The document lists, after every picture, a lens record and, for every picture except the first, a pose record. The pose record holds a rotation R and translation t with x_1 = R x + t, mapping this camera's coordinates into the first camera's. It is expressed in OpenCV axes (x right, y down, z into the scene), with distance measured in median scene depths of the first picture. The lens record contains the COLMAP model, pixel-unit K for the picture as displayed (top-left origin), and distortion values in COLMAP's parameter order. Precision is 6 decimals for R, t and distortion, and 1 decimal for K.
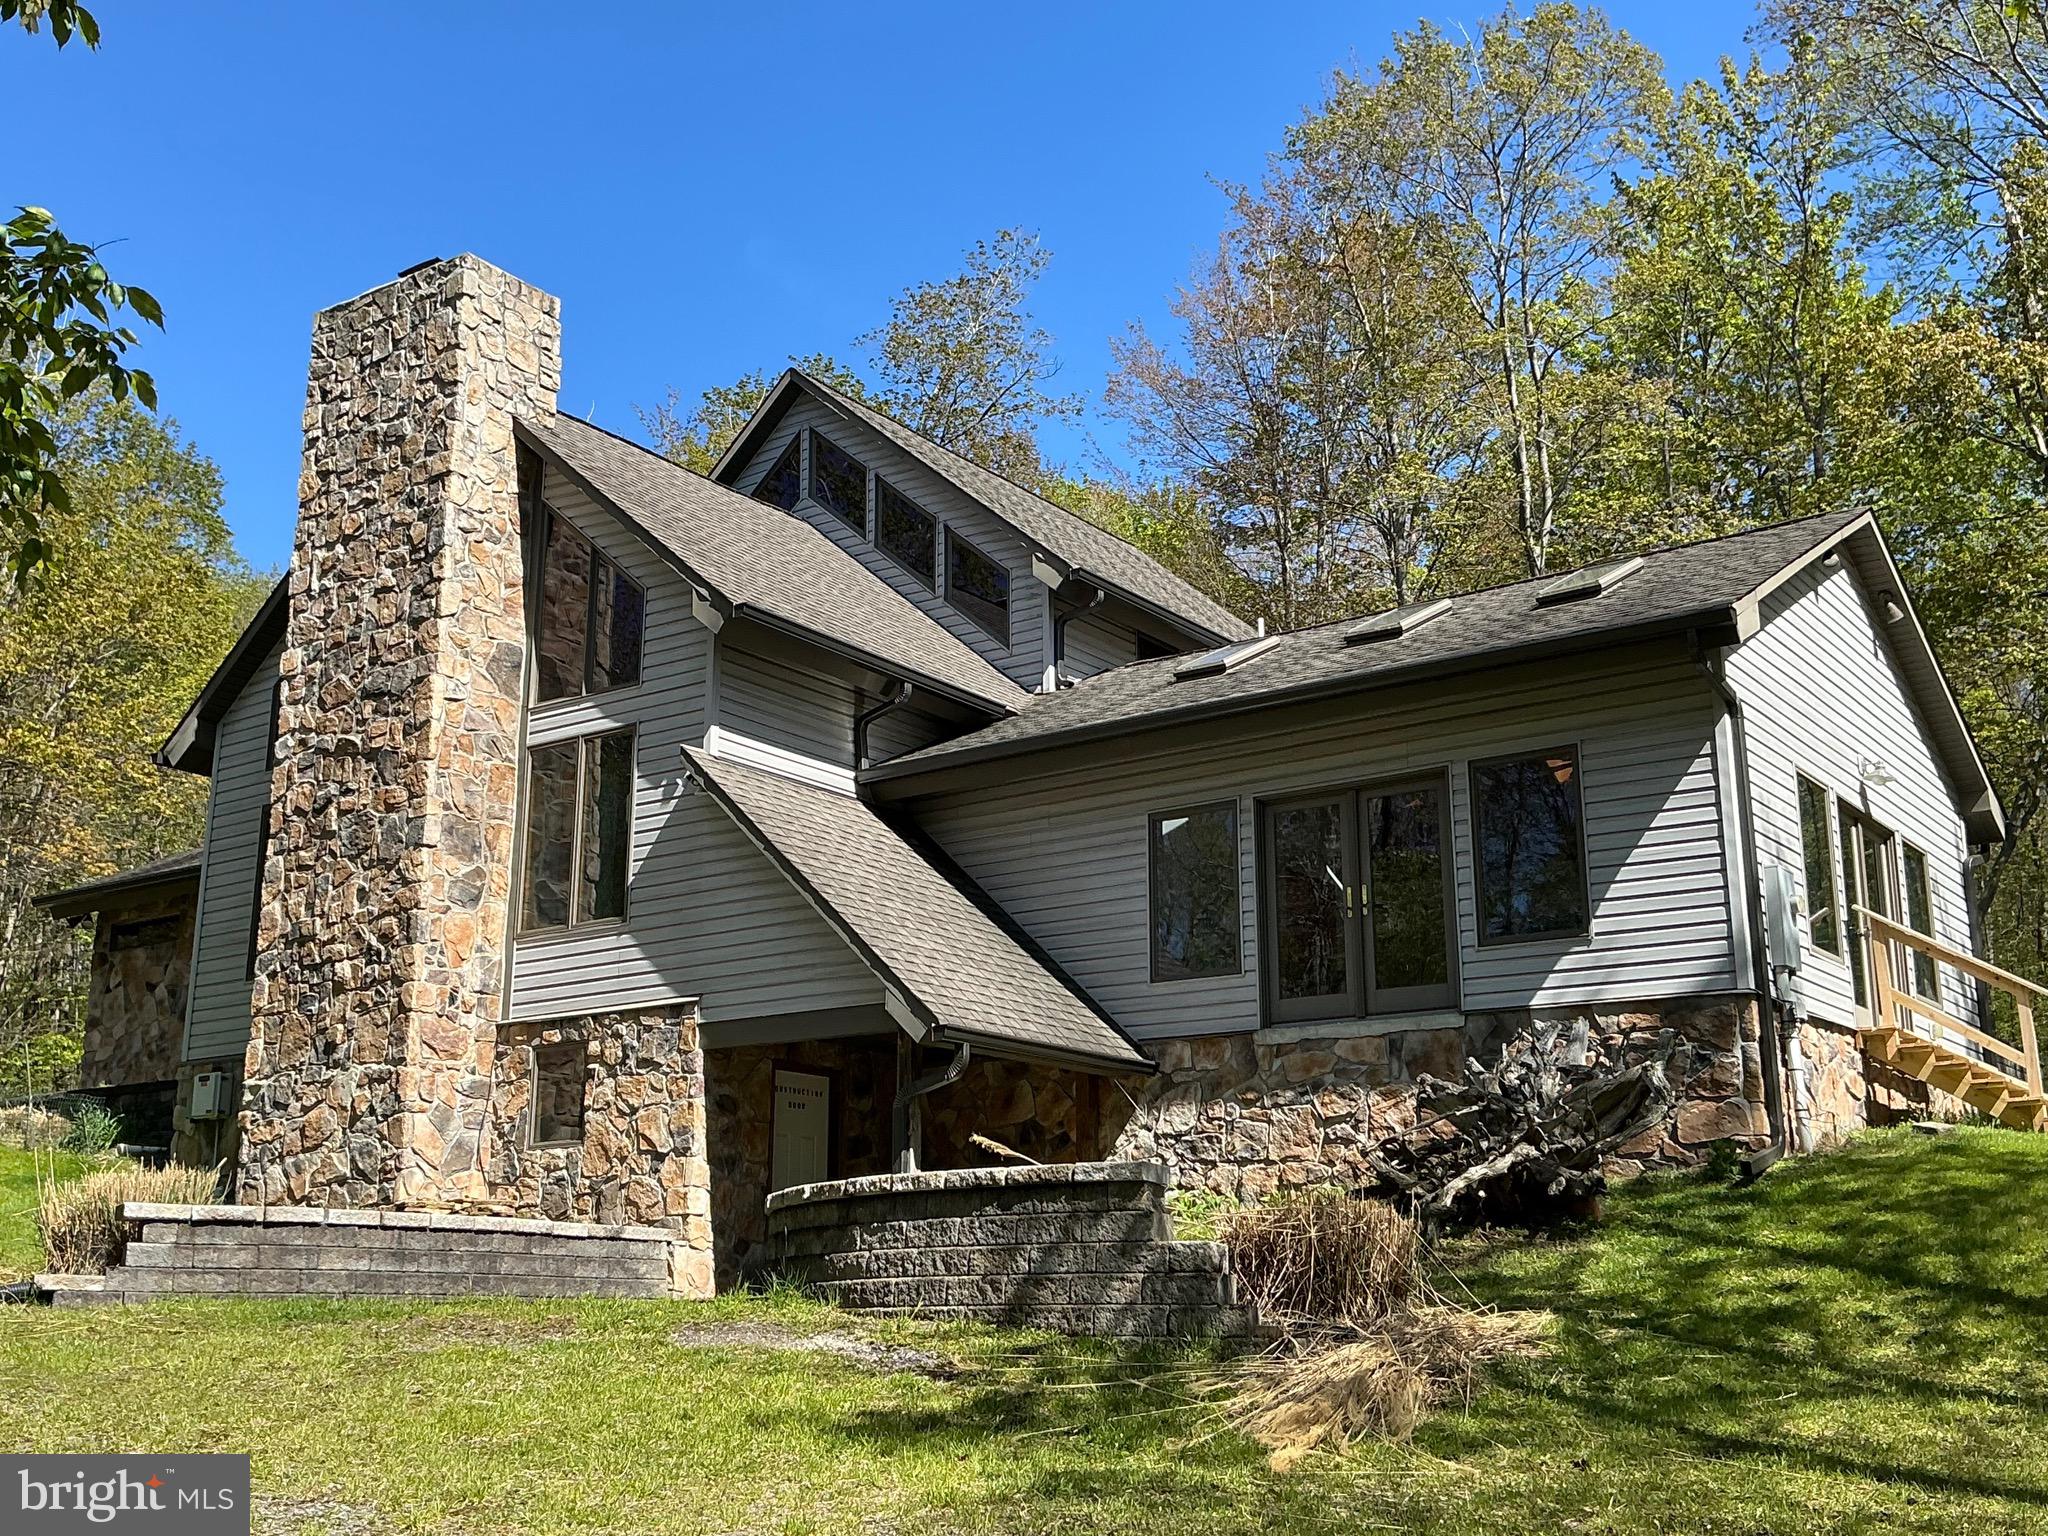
lens RADIAL K [[2170.5, 0, 1024.0], [0, 2170.5, 768.0], [0, 0, 1]] dist [0.132067, -0.026465]
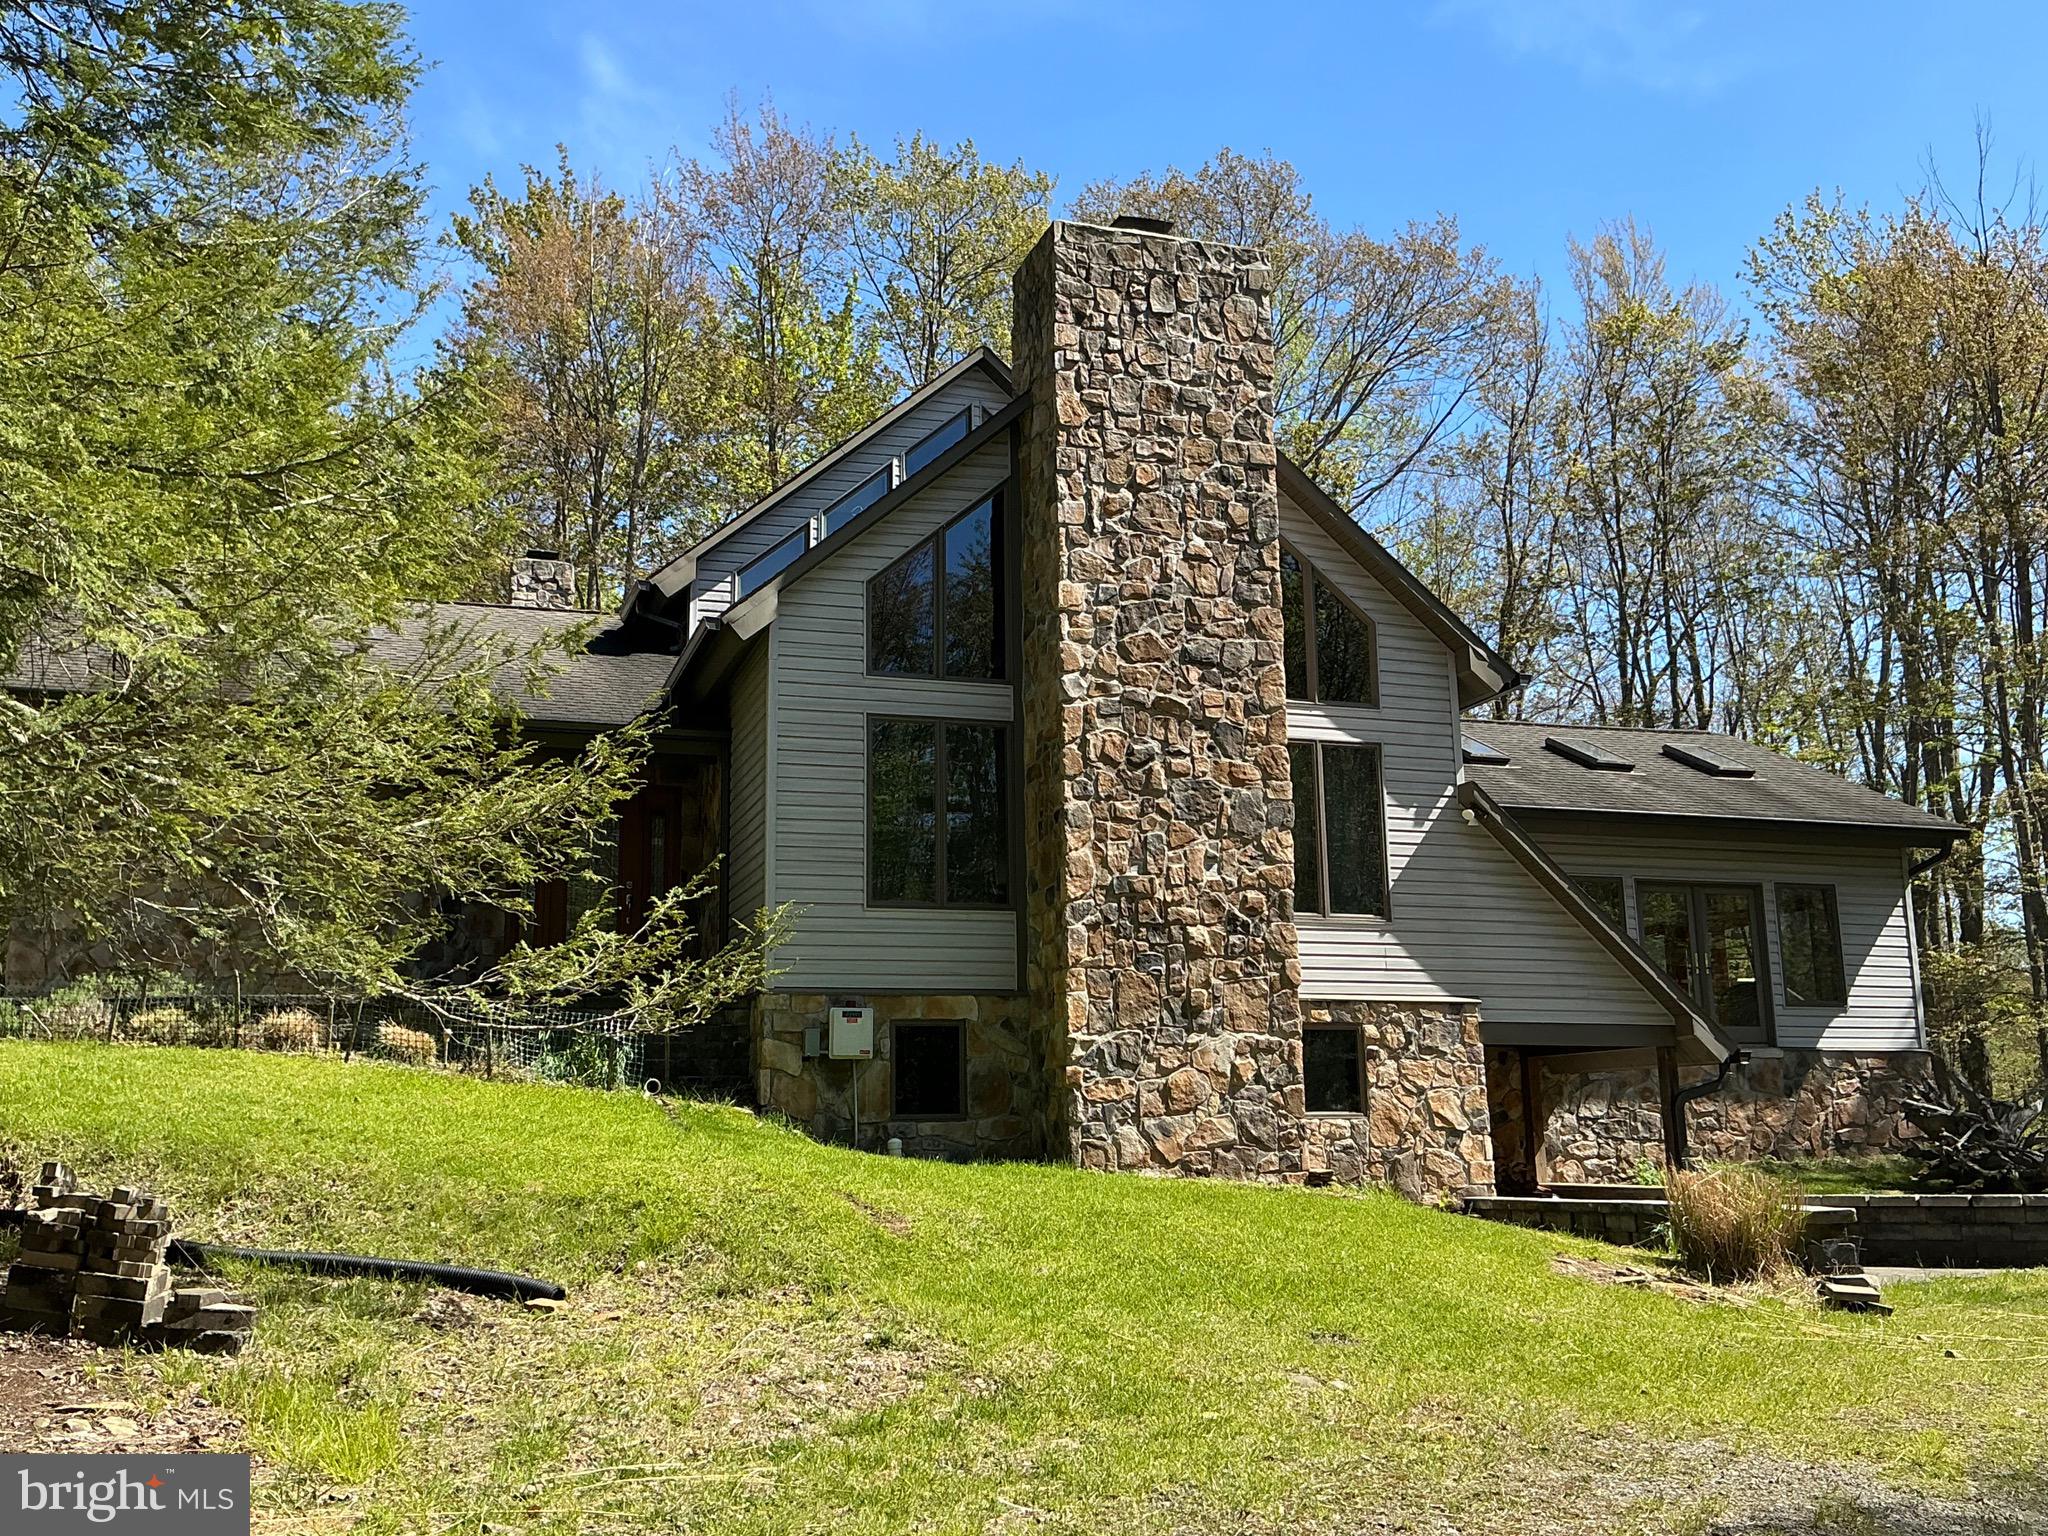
lens RADIAL K [[1883.5, 0, 1024.0], [0, 1883.5, 768.0], [0, 0, 1]] dist [0.192118, -0.388364]
pose [[0.574795, 0.152023, 0.804052, -1.060124], [-0.188680, 0.980737, -0.050547, 0.075389], [-0.796248, -0.122654, 0.592407, 0.557948]]
